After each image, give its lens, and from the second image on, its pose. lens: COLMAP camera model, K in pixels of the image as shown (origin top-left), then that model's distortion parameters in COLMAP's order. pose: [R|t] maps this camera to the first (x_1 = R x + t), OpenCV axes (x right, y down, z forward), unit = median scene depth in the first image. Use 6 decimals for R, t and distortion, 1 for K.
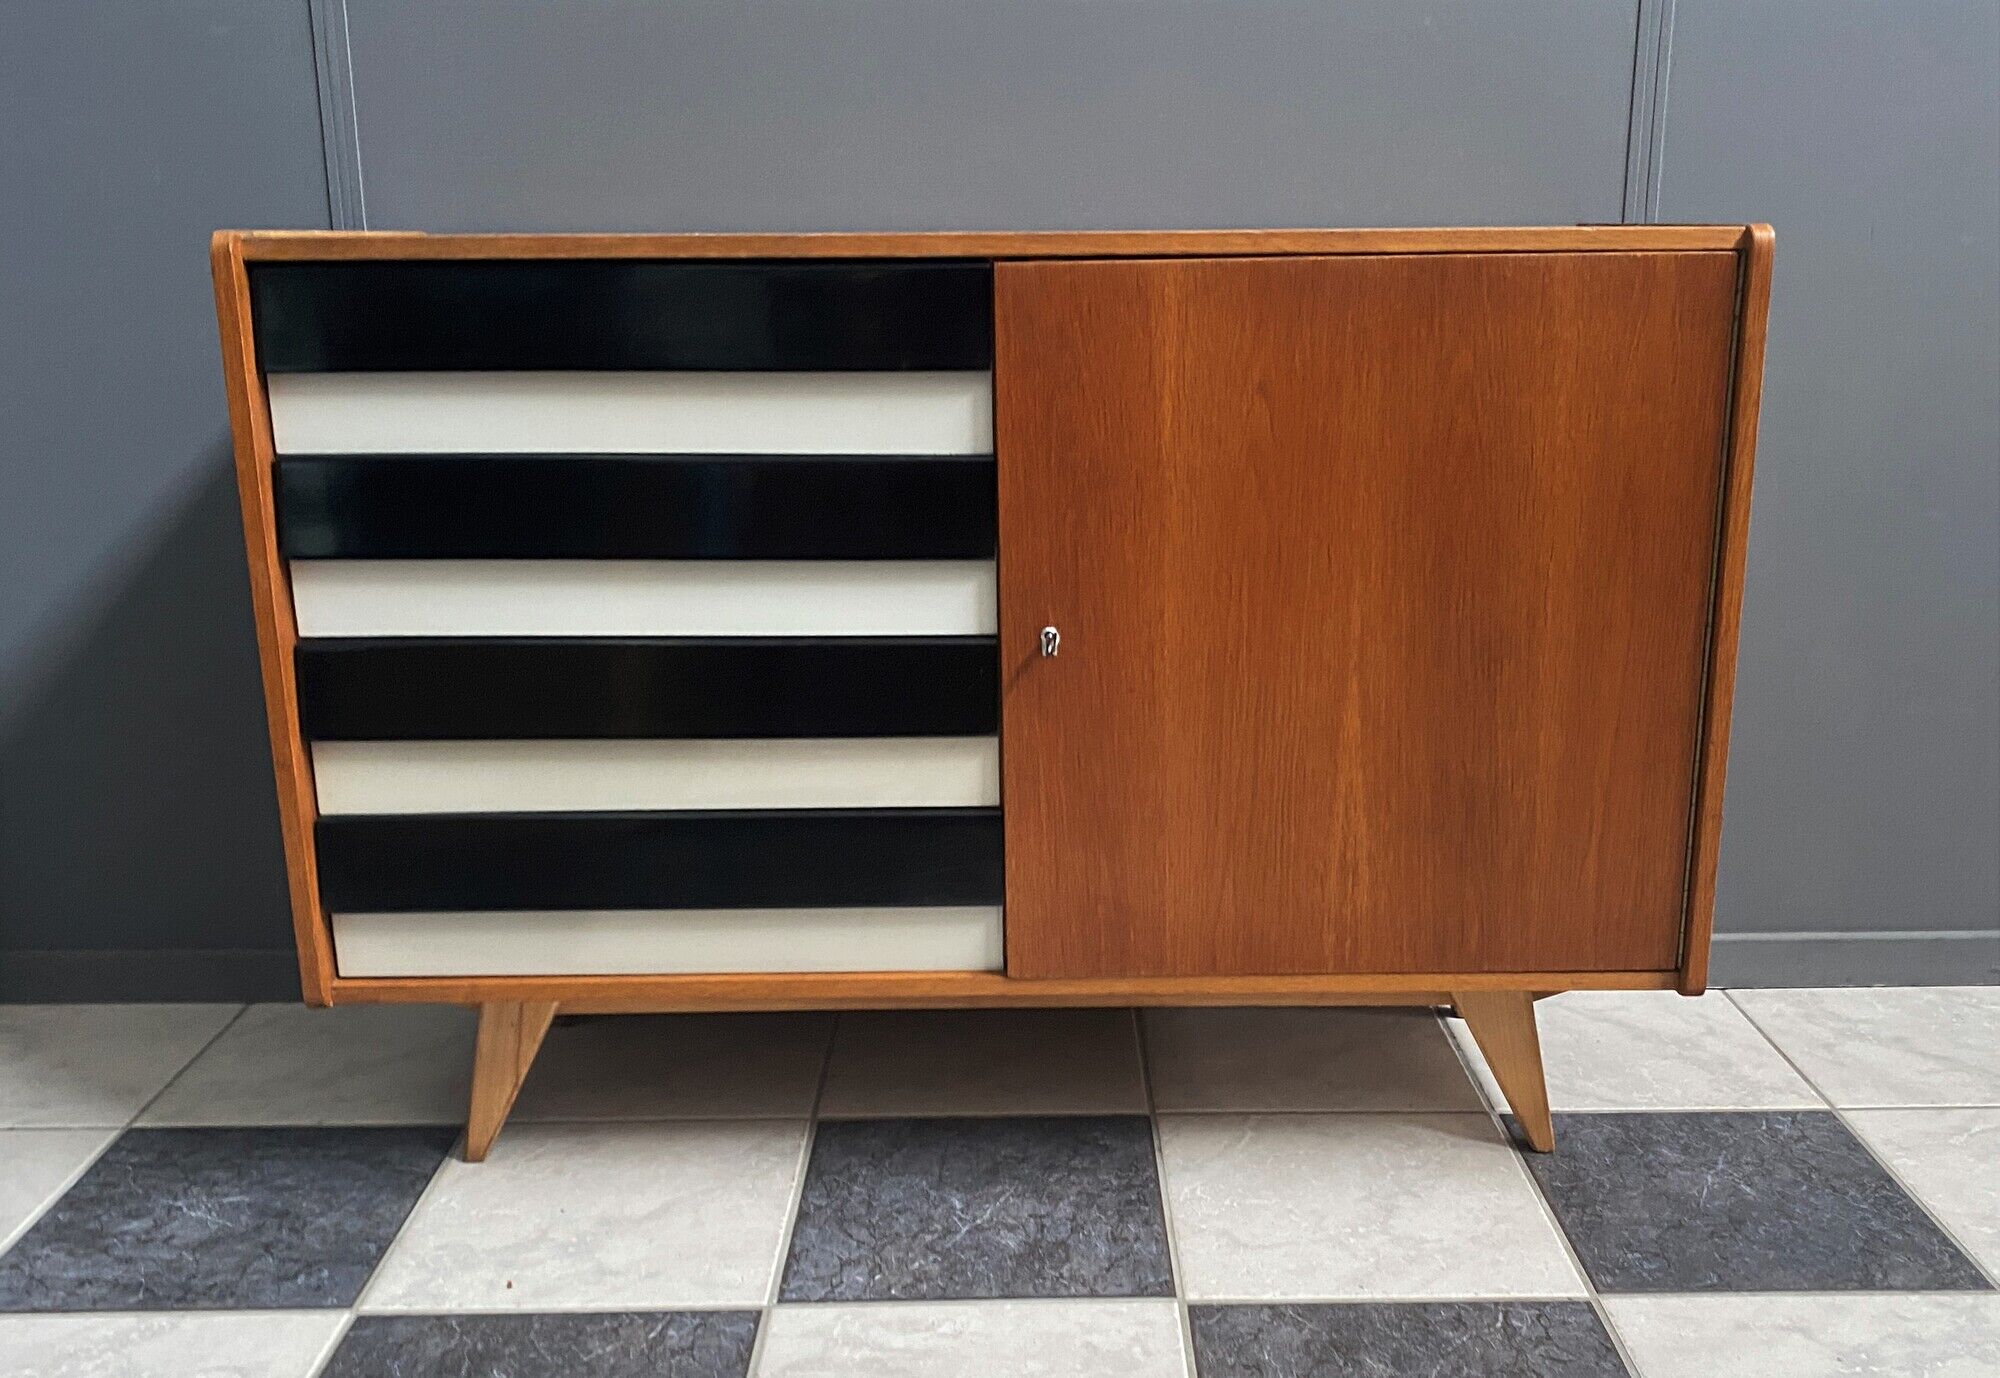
lens RADIAL K [[1834.6, 0, 1042.1], [0, 1834.6, 758.9], [0, 0, 1]] dist [0.029458, -0.080289]
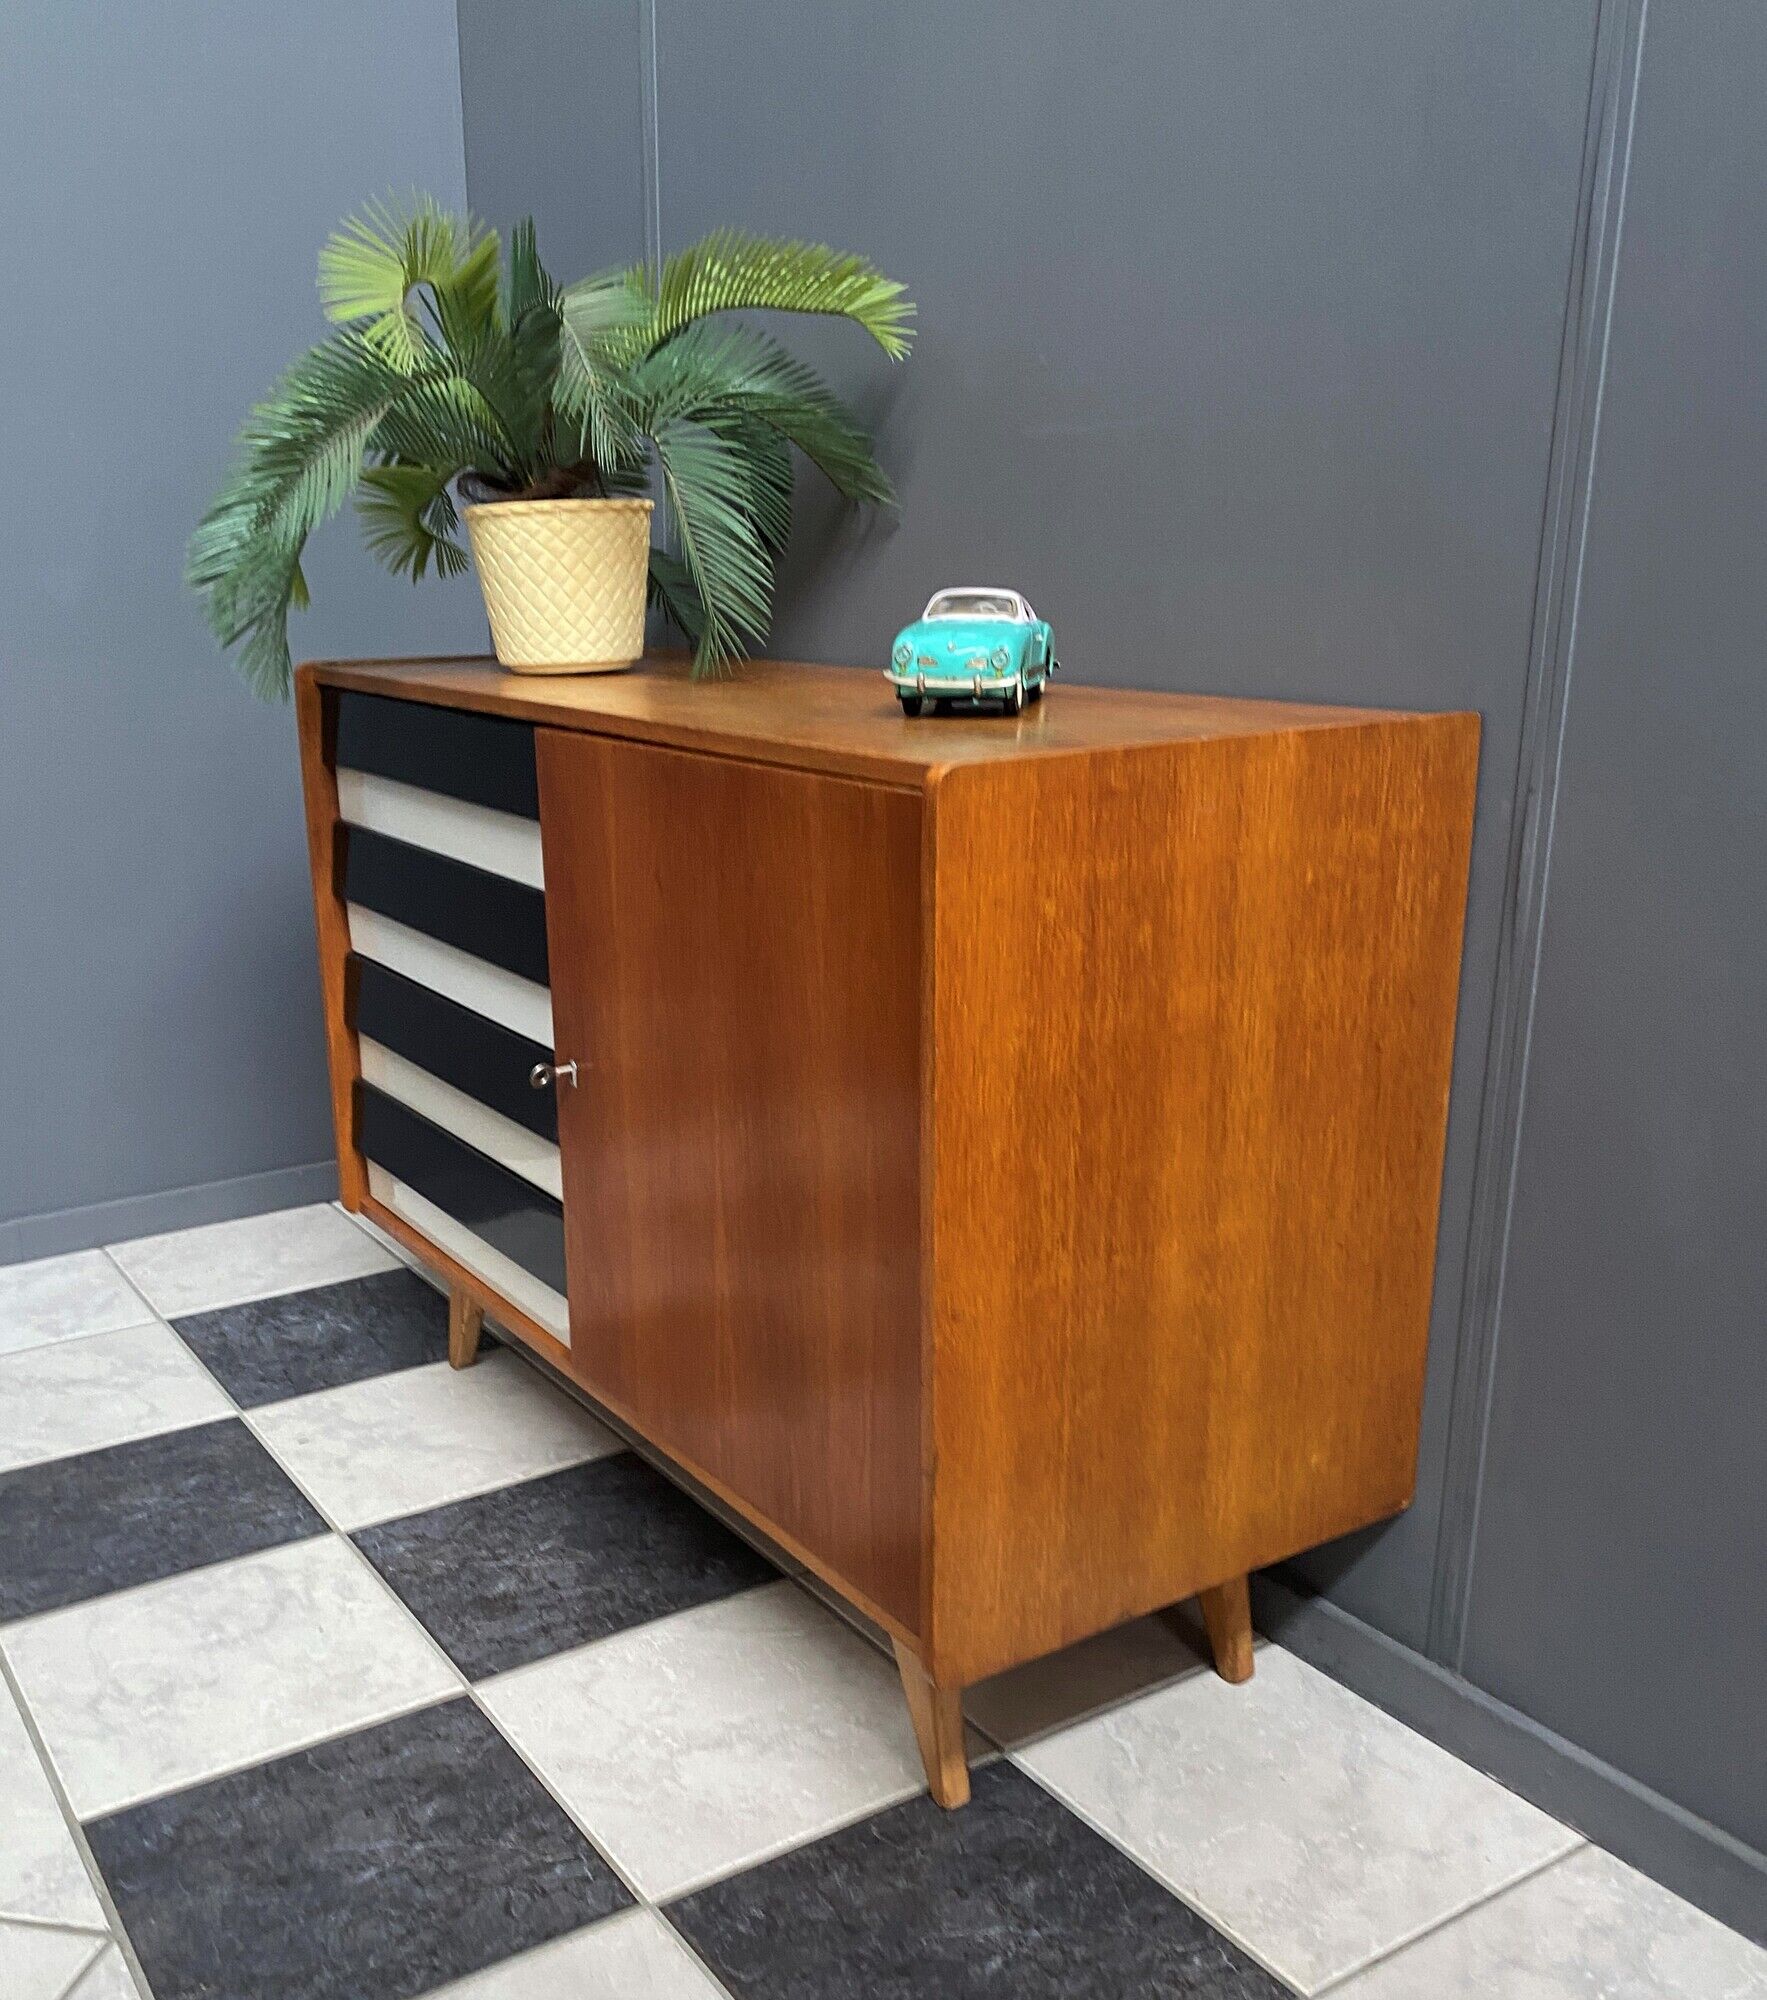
lens RADIAL K [[1887.3, 0, 881.8], [0, 1887.3, 1116.1], [0, 0, 1]] dist [-0.000609, -0.006693]
pose [[0.561382, 0.248544, -0.789352, 0.945286], [-0.230597, 0.963036, 0.139234, -0.226574], [0.794780, 0.103859, 0.597945, 0.462753]]
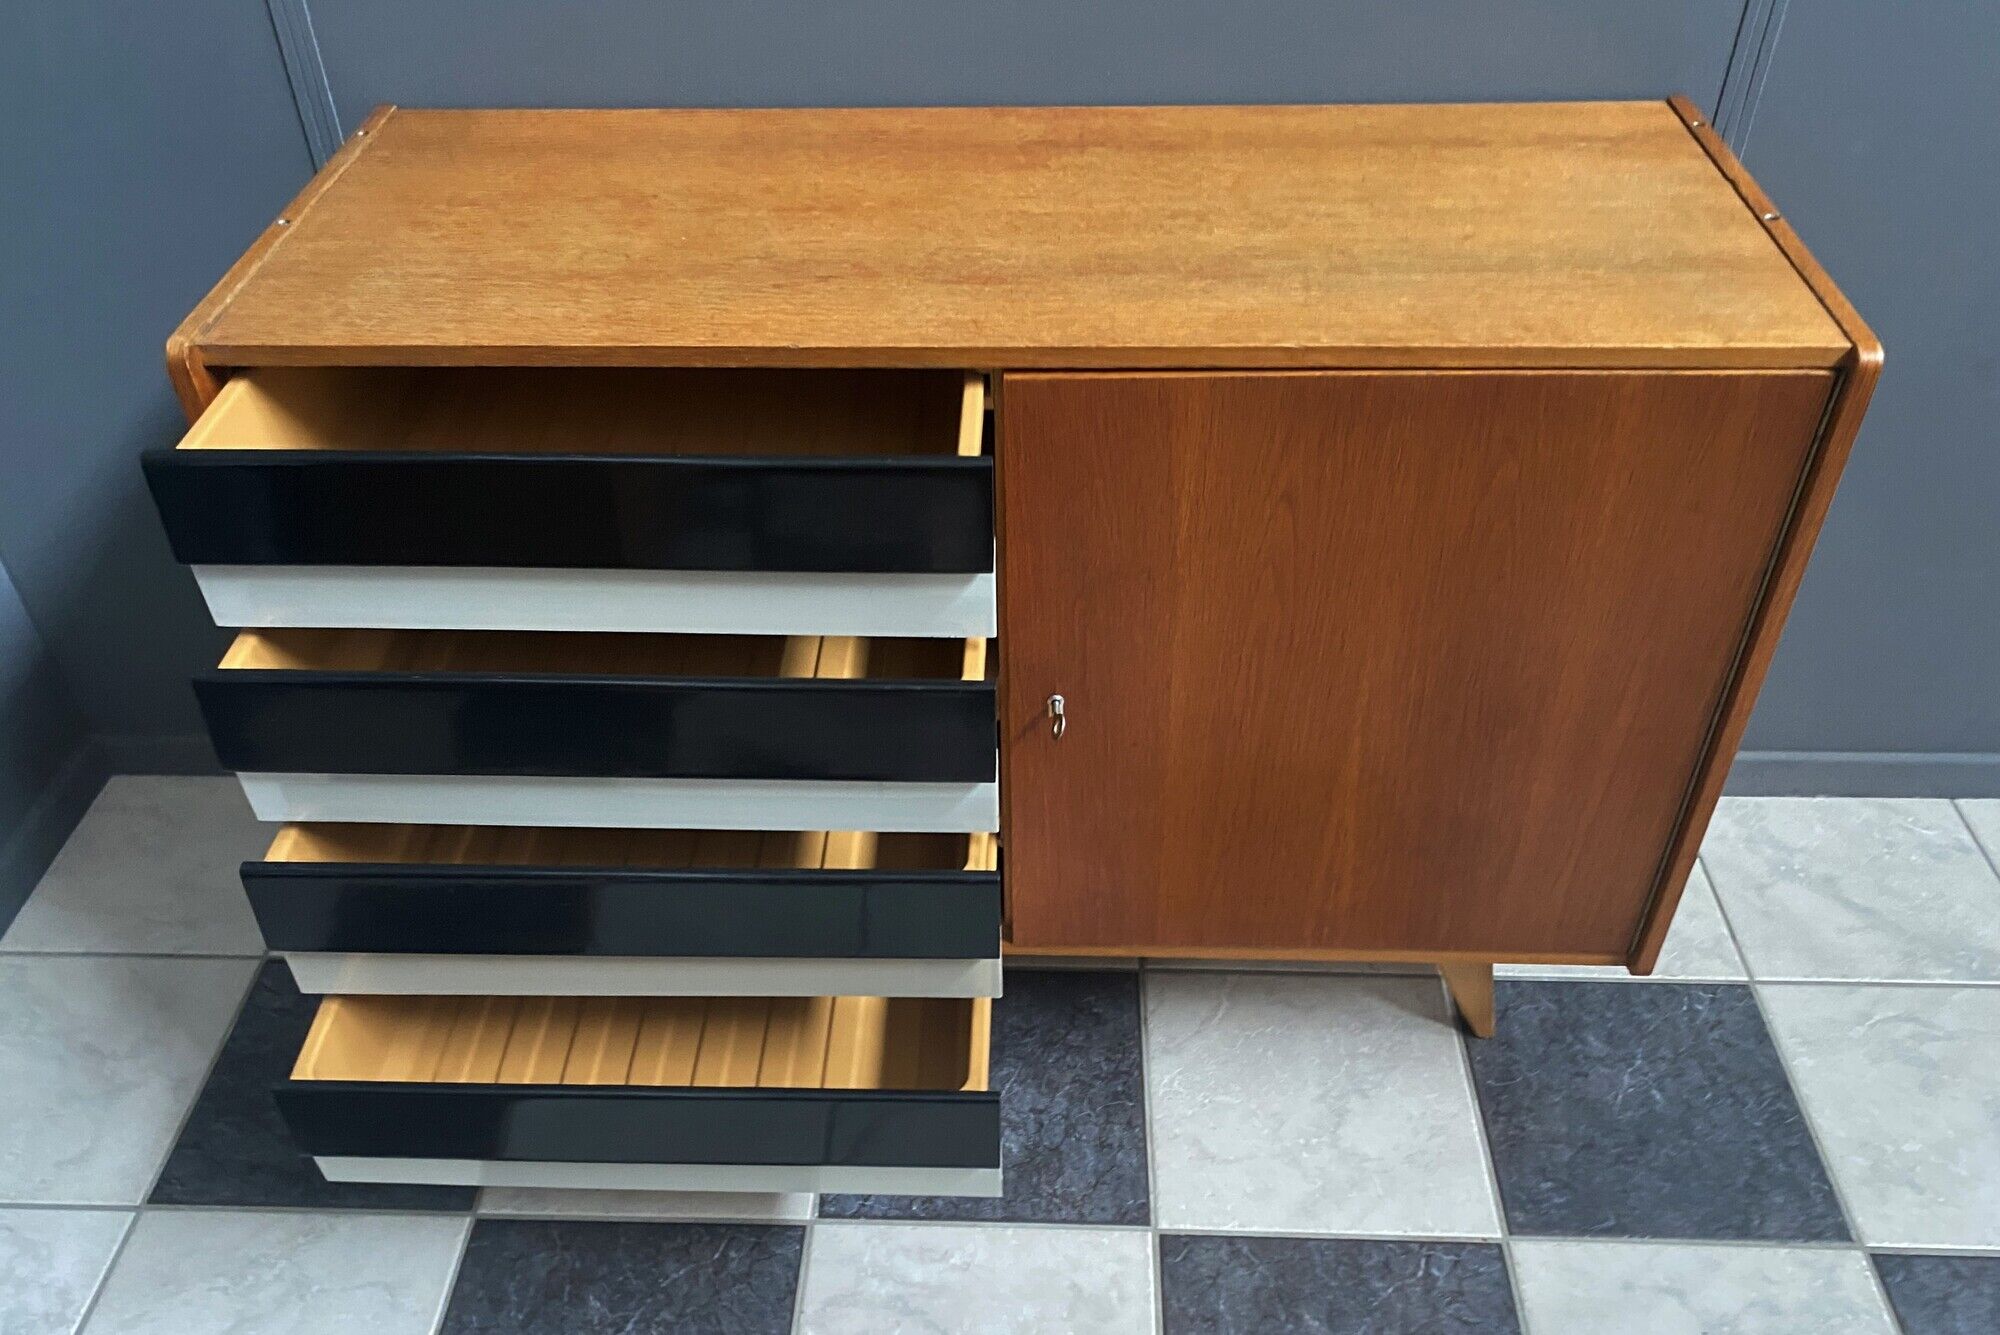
lens RADIAL K [[1588.1, 0, 975.3], [0, 1588.1, 768.1], [0, 0, 1]] dist [0.008017, -0.034655]
pose [[0.998458, 0.023921, -0.050093, 0.004046], [0.000258, 0.900384, 0.435096, -0.397775], [0.055511, -0.434438, 0.898989, 0.184949]]
